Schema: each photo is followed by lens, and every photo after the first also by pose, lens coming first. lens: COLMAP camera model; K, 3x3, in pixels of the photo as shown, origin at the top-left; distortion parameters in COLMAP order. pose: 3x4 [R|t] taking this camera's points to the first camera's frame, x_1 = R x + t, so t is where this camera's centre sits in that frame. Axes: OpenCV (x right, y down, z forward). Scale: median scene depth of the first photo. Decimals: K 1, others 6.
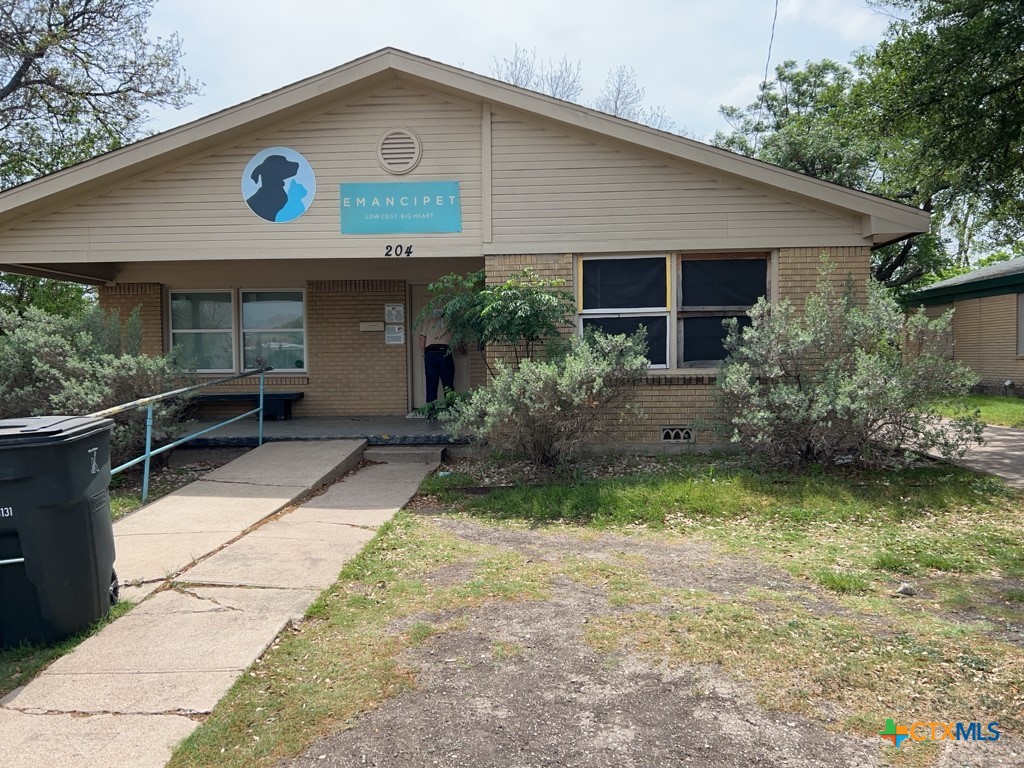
lens RADIAL K [[767.8, 0, 510.9], [0, 767.8, 394.0], [0, 0, 1]] dist [0.013903, 0.000652]
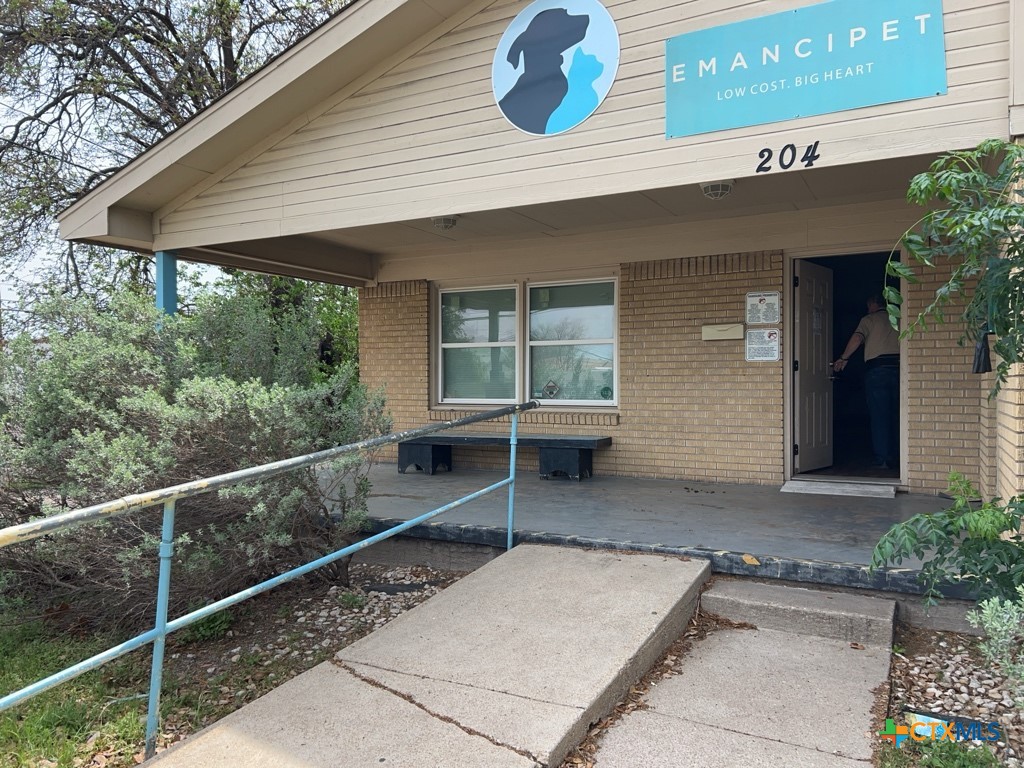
lens RADIAL K [[767.8, 0, 510.9], [0, 767.8, 394.0], [0, 0, 1]] dist [0.013903, 0.000652]
pose [[0.903760, 0.013835, -0.427815, -0.094152], [-0.025772, 0.999423, -0.022123, -0.028815], [0.427263, 0.031020, 0.903595, 0.502810]]
